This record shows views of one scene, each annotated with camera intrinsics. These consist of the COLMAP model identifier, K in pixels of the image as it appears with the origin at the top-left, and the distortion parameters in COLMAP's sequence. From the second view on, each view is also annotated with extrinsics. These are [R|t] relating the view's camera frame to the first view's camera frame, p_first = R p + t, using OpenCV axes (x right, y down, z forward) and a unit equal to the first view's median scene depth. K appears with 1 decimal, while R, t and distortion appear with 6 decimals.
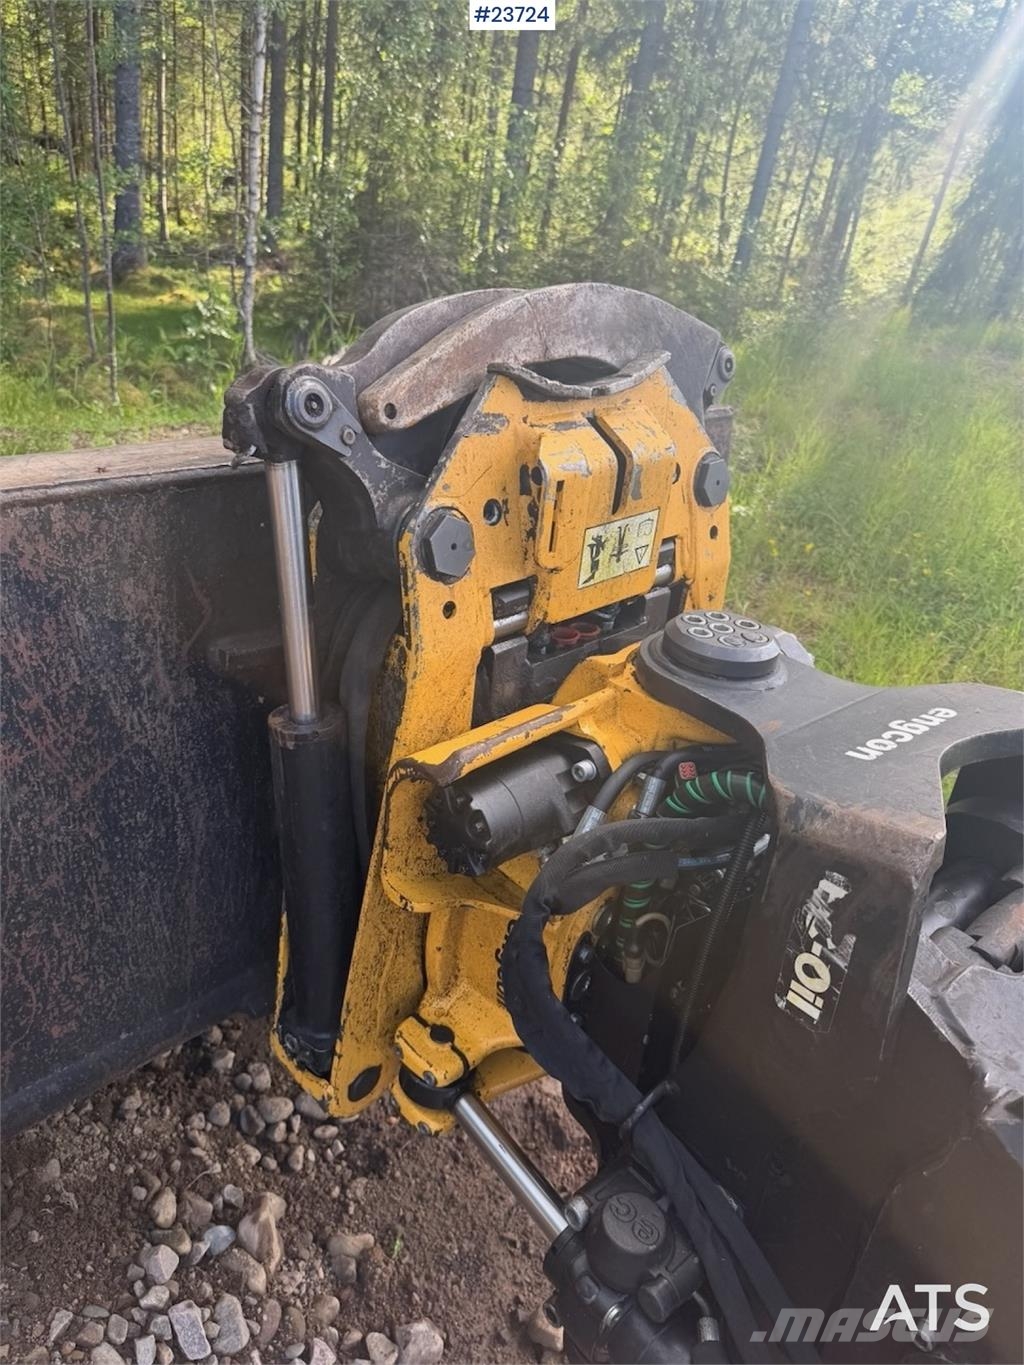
lens RADIAL K [[964.3, 0, 505.7], [0, 964.3, 677.0], [0, 0, 1]] dist [0.078446, -0.105638]
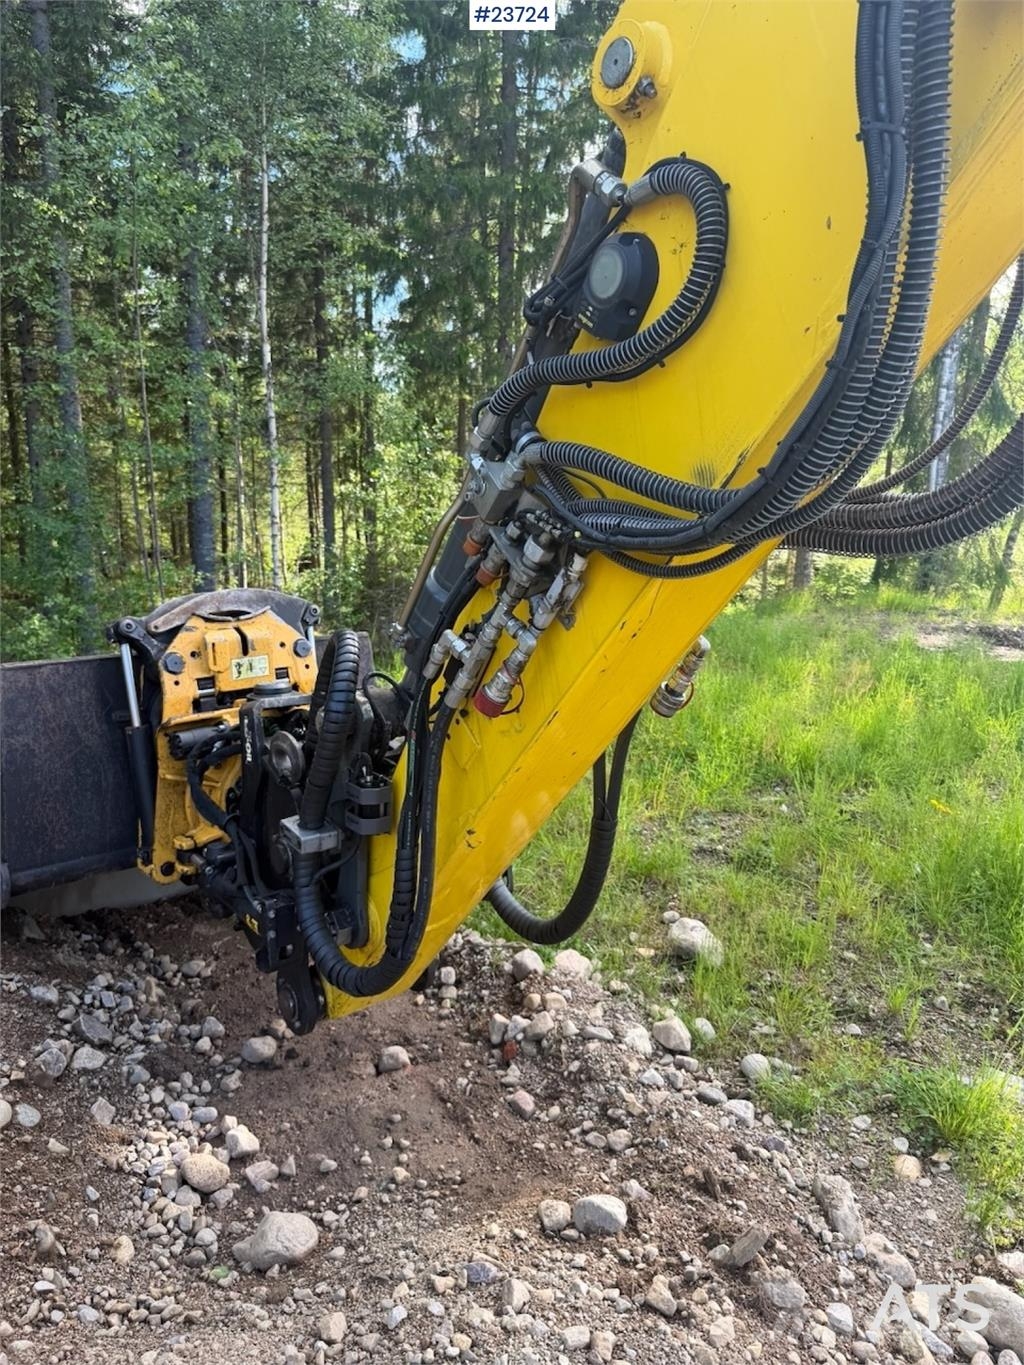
lens RADIAL K [[961.3, 0, 505.3], [0, 961.3, 674.9], [0, 0, 1]] dist [0.151762, -0.272197]
pose [[0.989400, -0.125526, -0.073013, 1.128062], [0.095526, 0.941286, -0.323815, 0.946647], [0.109374, 0.313408, 0.943299, -1.753642]]
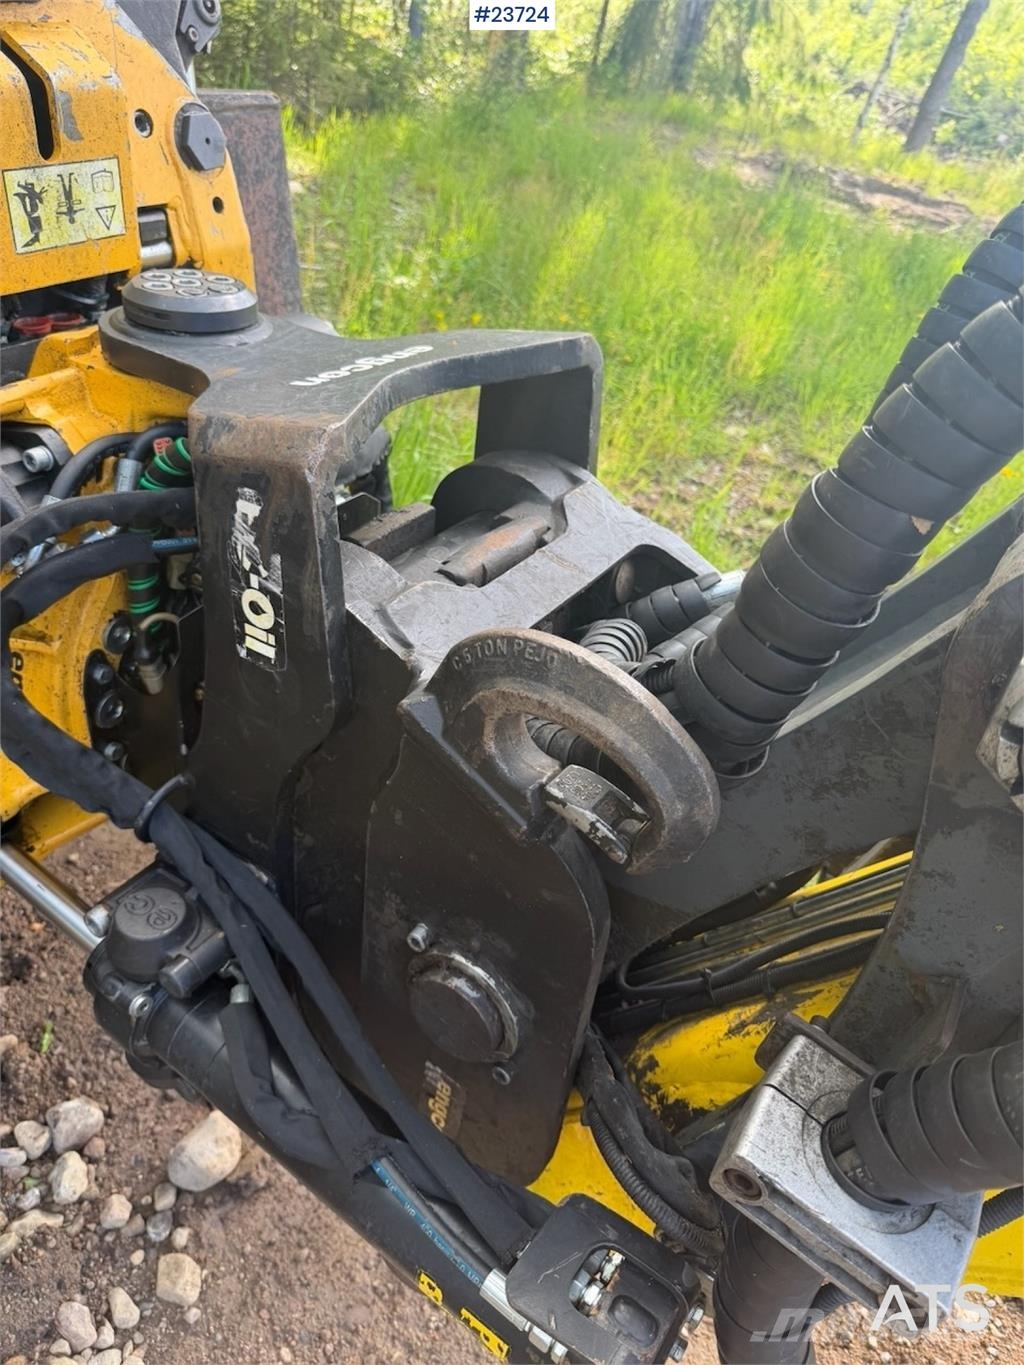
lens RADIAL K [[971.4, 0, 512.0], [0, 971.4, 682.5], [0, 0, 1]] dist [0.050408, -0.066919]
pose [[0.958833, -0.157477, 0.236304, 0.224669], [0.113912, 0.975557, 0.187918, 0.158929], [-0.260120, -0.153264, 0.953335, 0.022708]]
